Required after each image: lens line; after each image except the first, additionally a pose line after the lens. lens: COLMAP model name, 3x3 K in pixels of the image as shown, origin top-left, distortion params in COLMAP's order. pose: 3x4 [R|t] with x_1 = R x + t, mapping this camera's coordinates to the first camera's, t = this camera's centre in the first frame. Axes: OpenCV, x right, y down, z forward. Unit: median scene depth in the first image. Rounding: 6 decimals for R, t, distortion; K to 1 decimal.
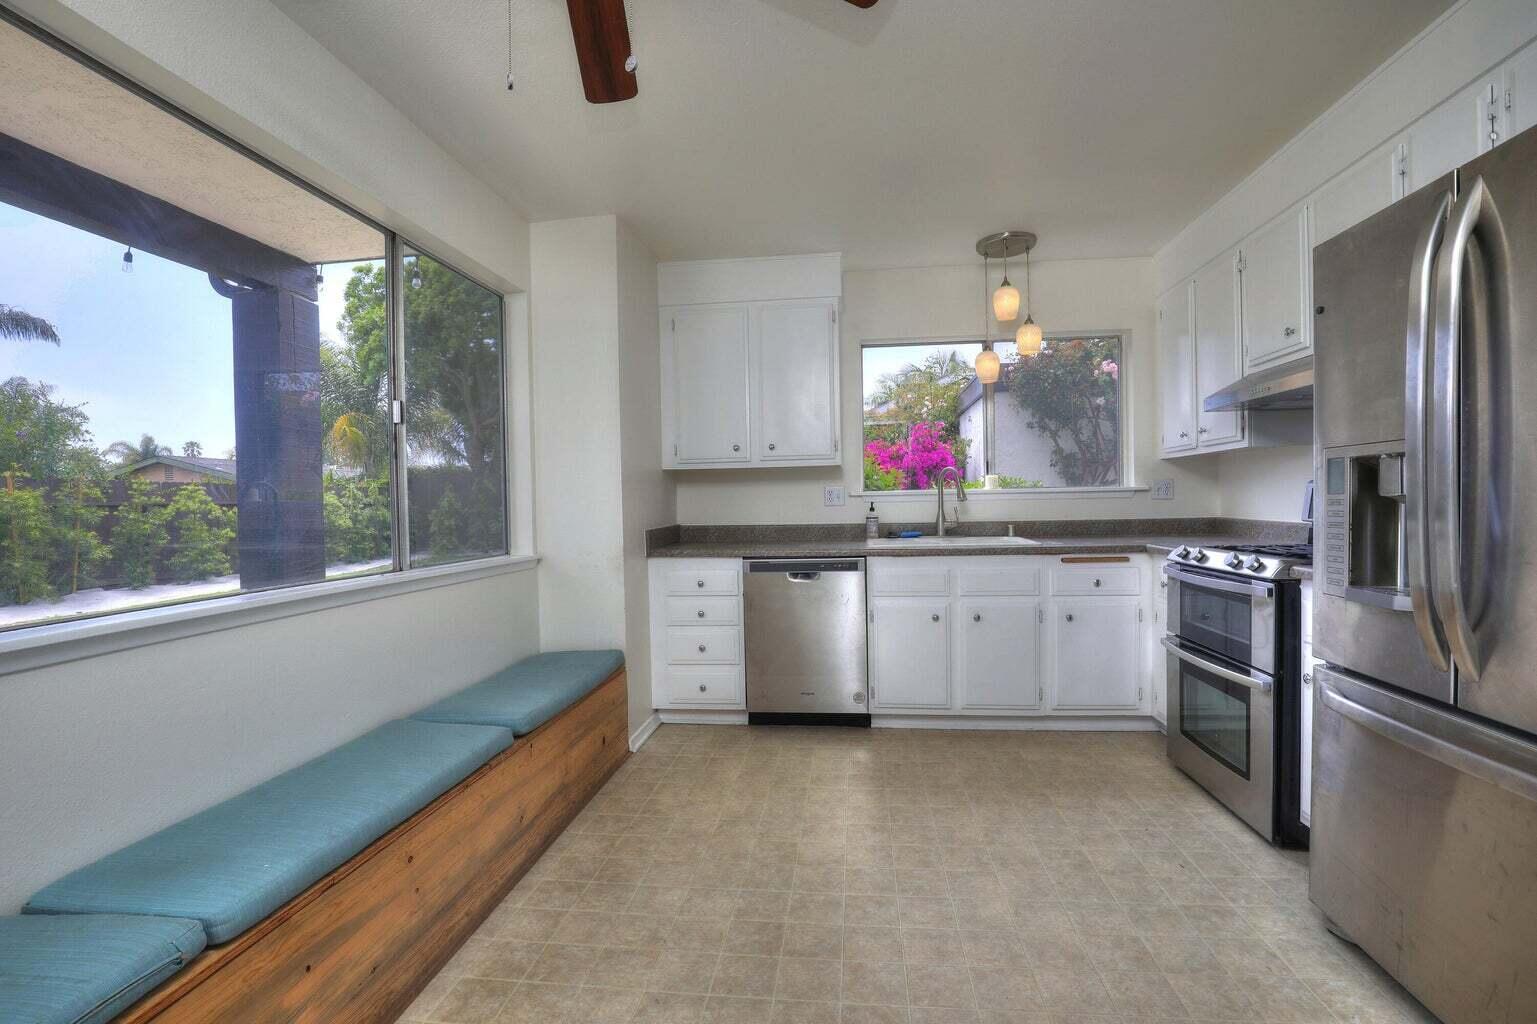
lens RADIAL K [[702.2, 0, 777.8], [0, 702.2, 515.4], [0, 0, 1]] dist [-0.037424, 0.007704]
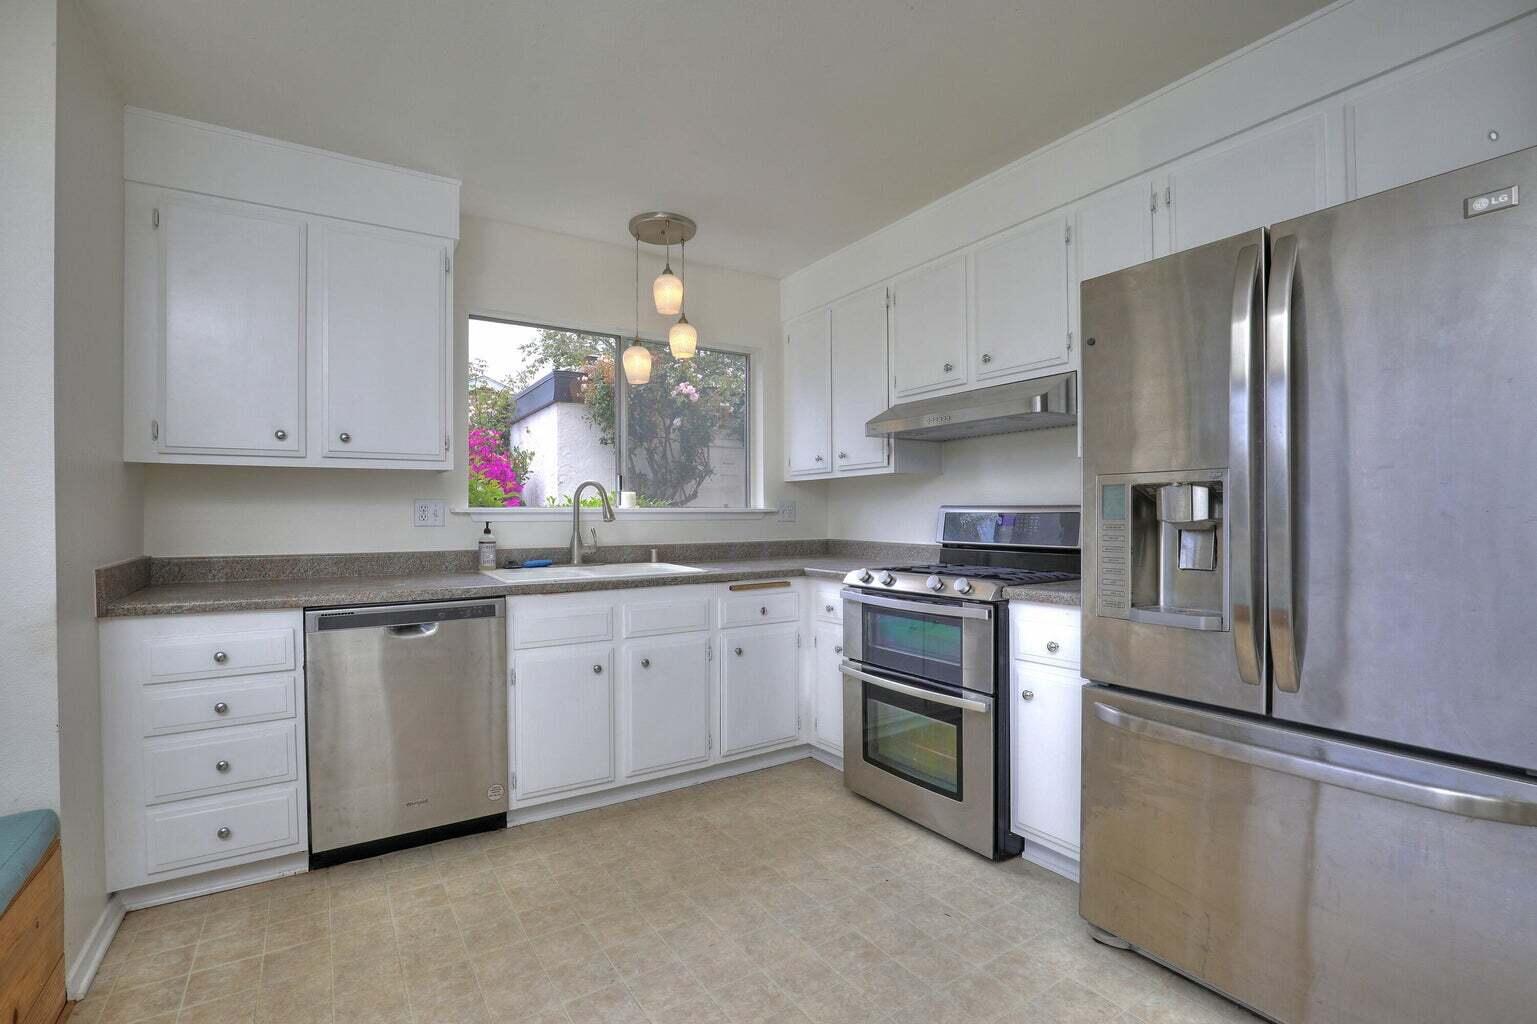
lens RADIAL K [[702.2, 0, 777.8], [0, 702.2, 515.4], [0, 0, 1]] dist [-0.037424, 0.007704]
pose [[0.767926, 0.014639, 0.640372, -0.127108], [0.003534, 0.999627, -0.027089, -0.005120], [-0.640529, 0.023065, 0.767587, 0.262596]]
